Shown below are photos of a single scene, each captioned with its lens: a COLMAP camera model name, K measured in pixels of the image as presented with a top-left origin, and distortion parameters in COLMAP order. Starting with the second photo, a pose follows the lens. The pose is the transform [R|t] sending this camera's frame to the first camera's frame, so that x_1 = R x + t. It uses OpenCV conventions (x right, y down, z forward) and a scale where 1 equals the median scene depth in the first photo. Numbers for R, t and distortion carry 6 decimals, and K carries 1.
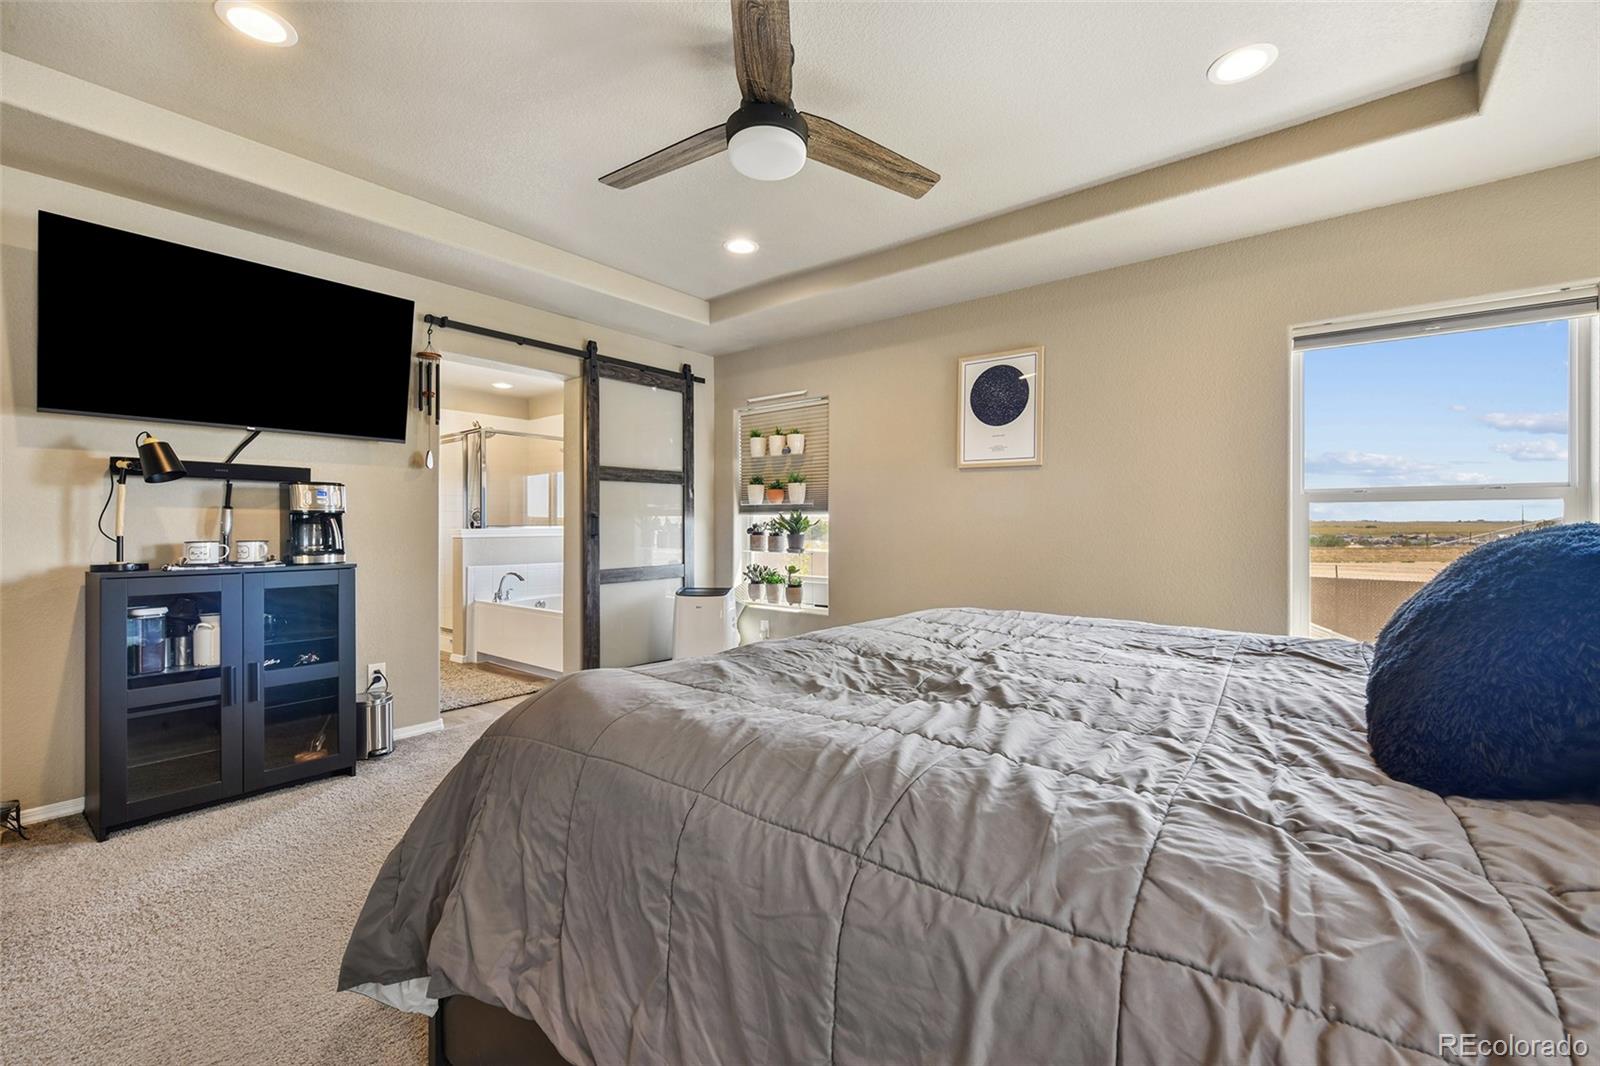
lens RADIAL K [[681.7, 0, 803.0], [0, 681.7, 524.9], [0, 0, 1]] dist [-0.000244, -0.000158]
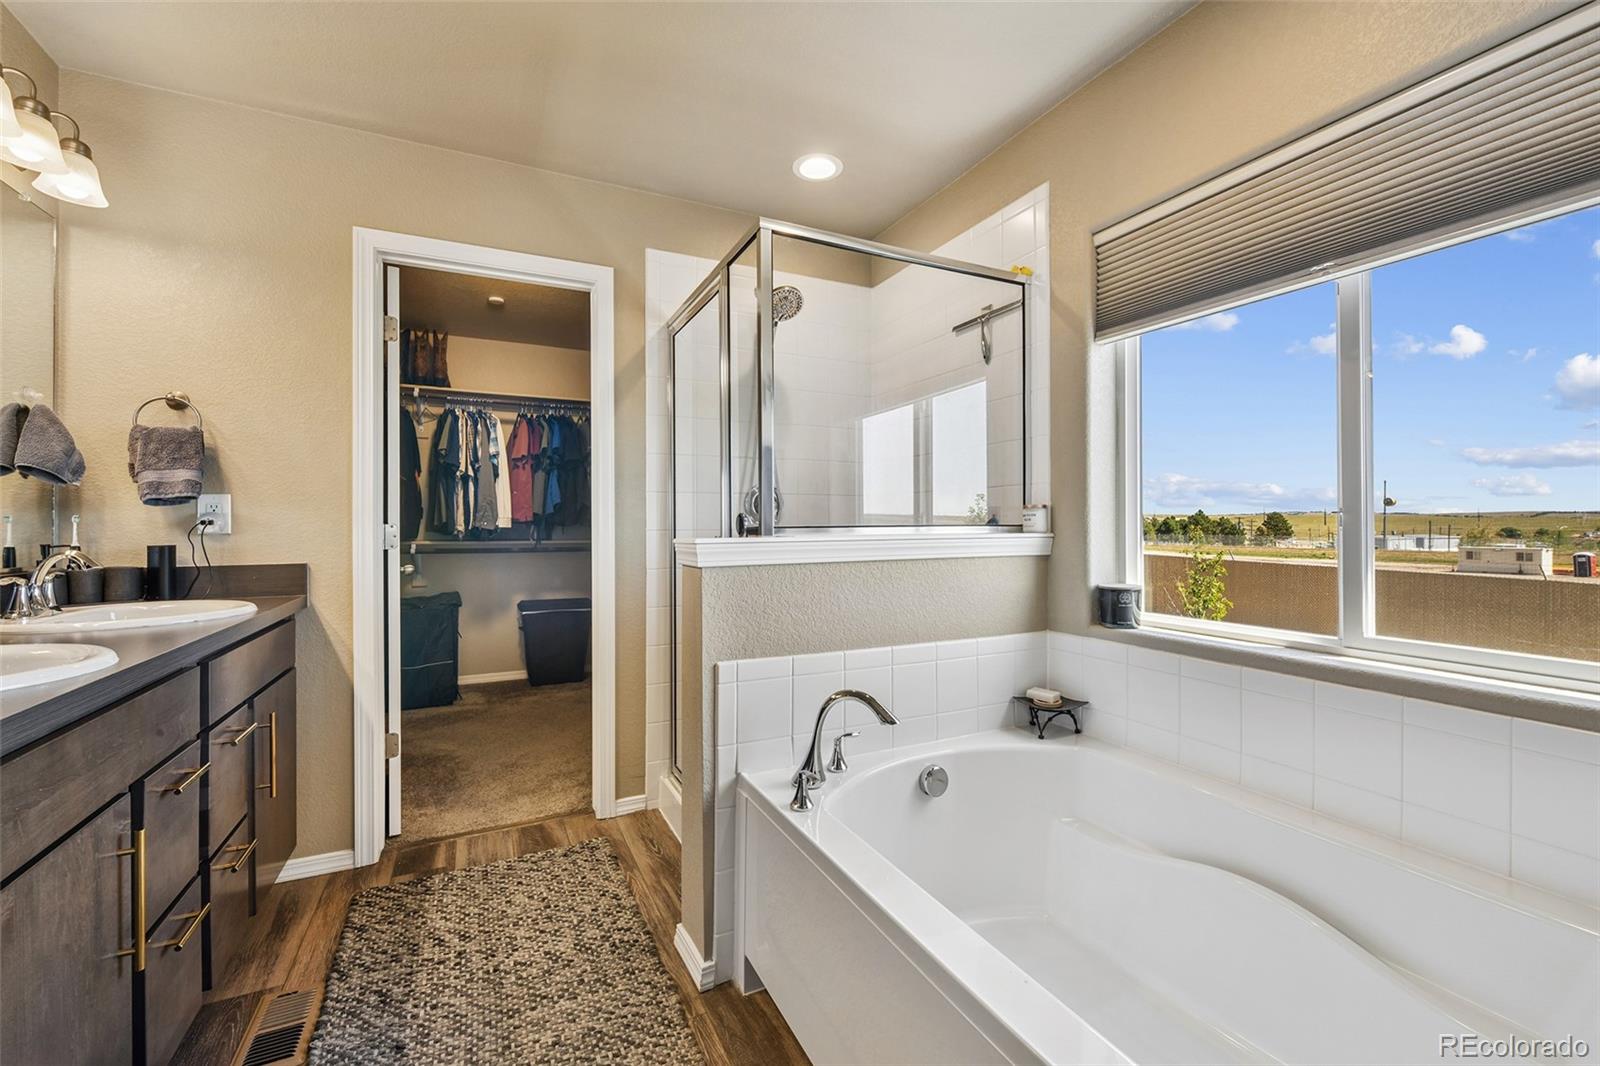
lens RADIAL K [[661.2, 0, 799.1], [0, 661.2, 524.4], [0, 0, 1]] dist [0.011155, -0.000526]
pose [[0.891453, 0.000783, -0.453112, -0.430330], [0.000308, 0.999997, 0.002334, -0.001824], [0.453112, -0.002220, 0.891451, 1.038548]]
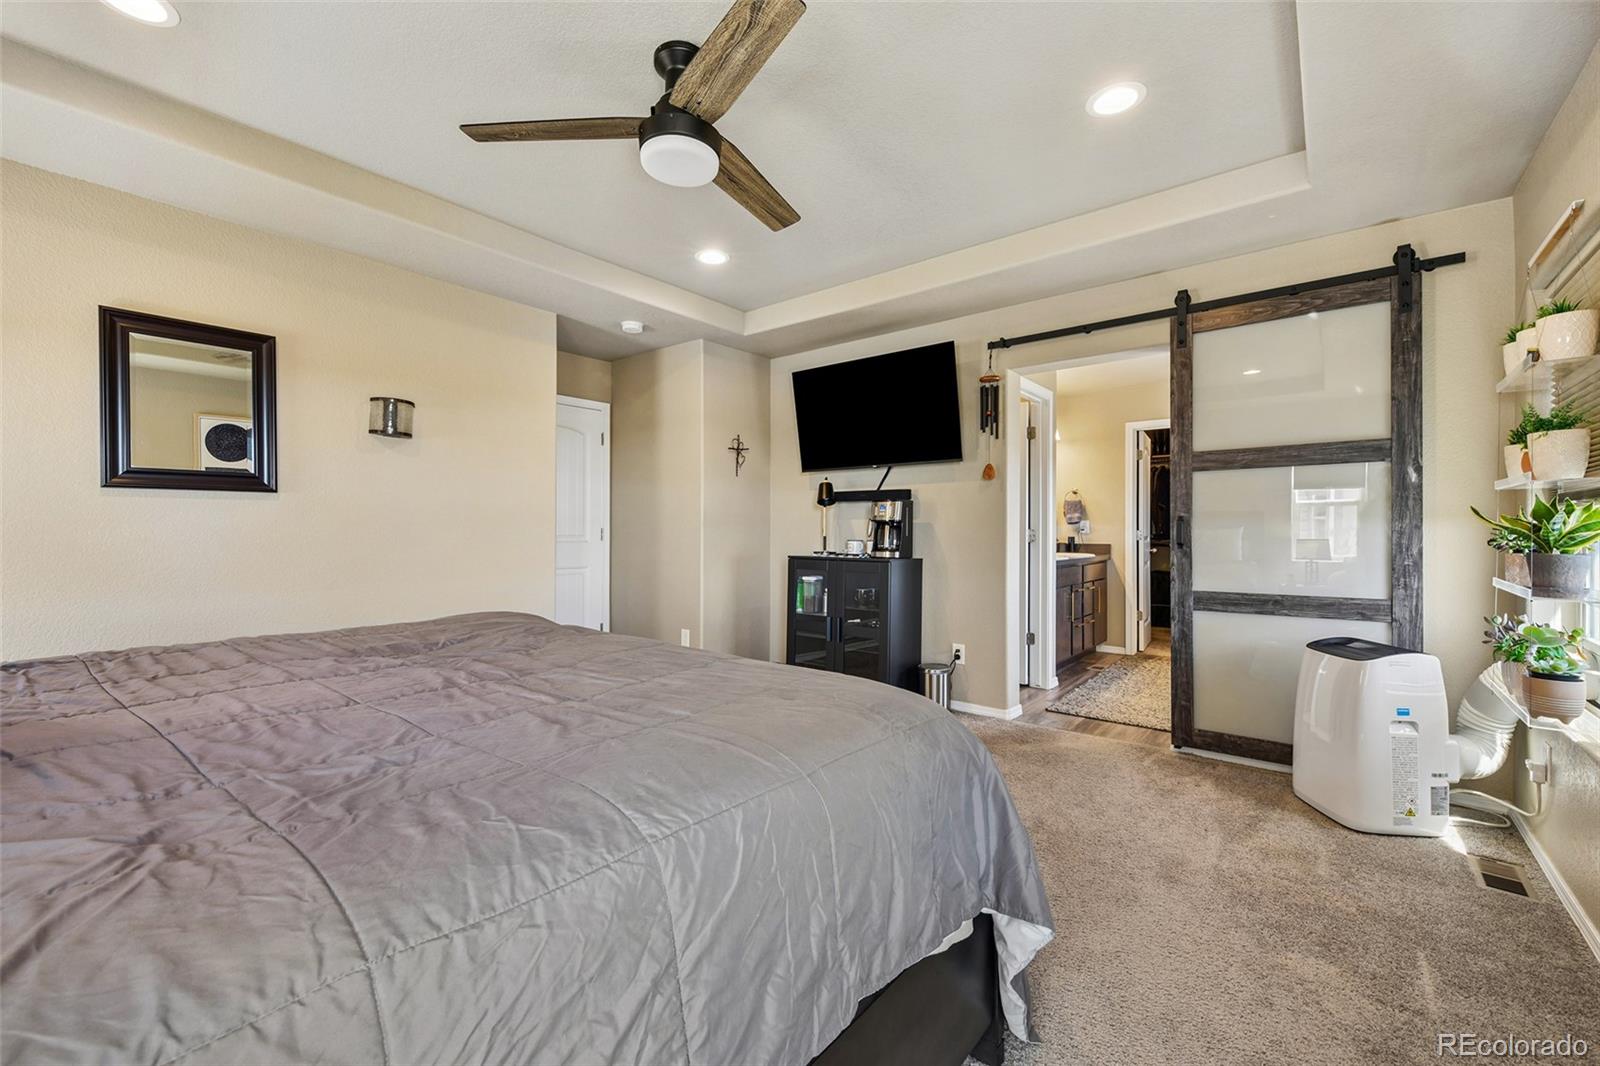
lens RADIAL K [[668.9, 0, 796.2], [0, 668.9, 531.1], [0, 0, 1]] dist [-0.000213, -0.000528]
pose [[-0.040534, 0.001402, -0.999177, 0.523938], [-0.001637, 0.999998, 0.001470, -0.000156], [0.999177, 0.001695, -0.040531, 0.682439]]
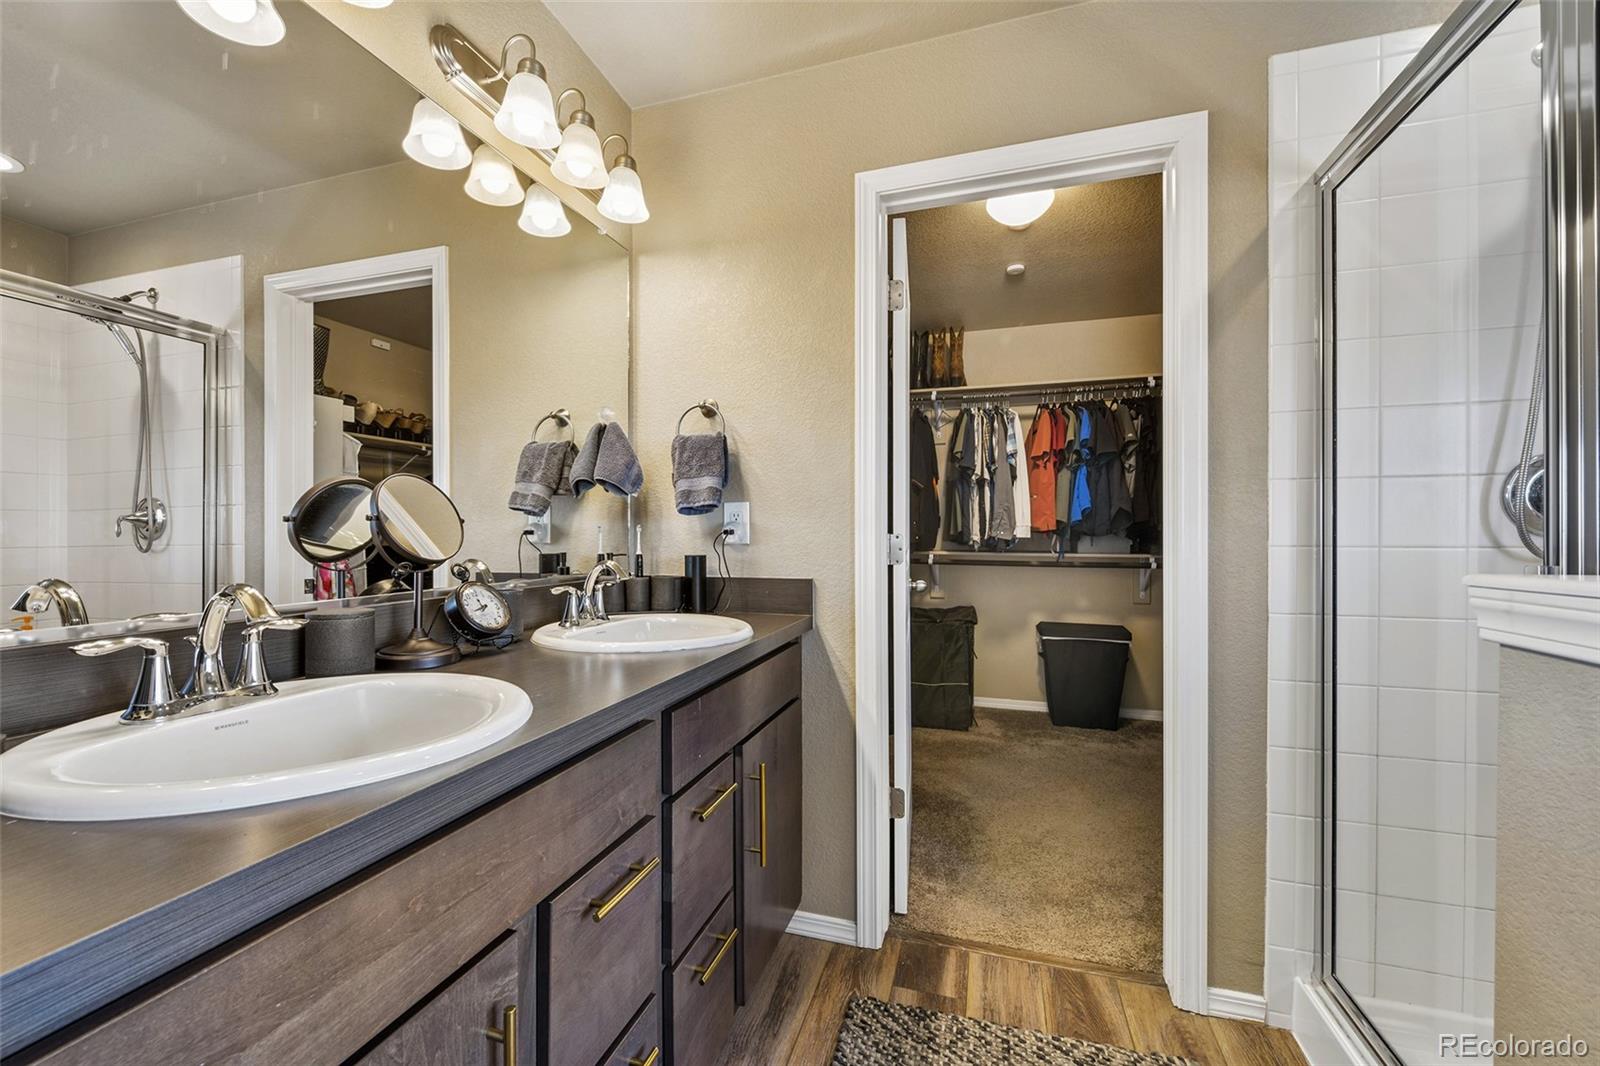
lens RADIAL K [[636.3, 0, 788.7], [0, 636.3, 530.6], [0, 0, 1]] dist [-0.009567, -0.000353]
pose [[0.332626, -0.001841, -0.943057, -0.604743], [-0.000125, 0.999998, -0.001996, -0.002212], [0.943059, 0.000782, 0.332625, 1.168222]]
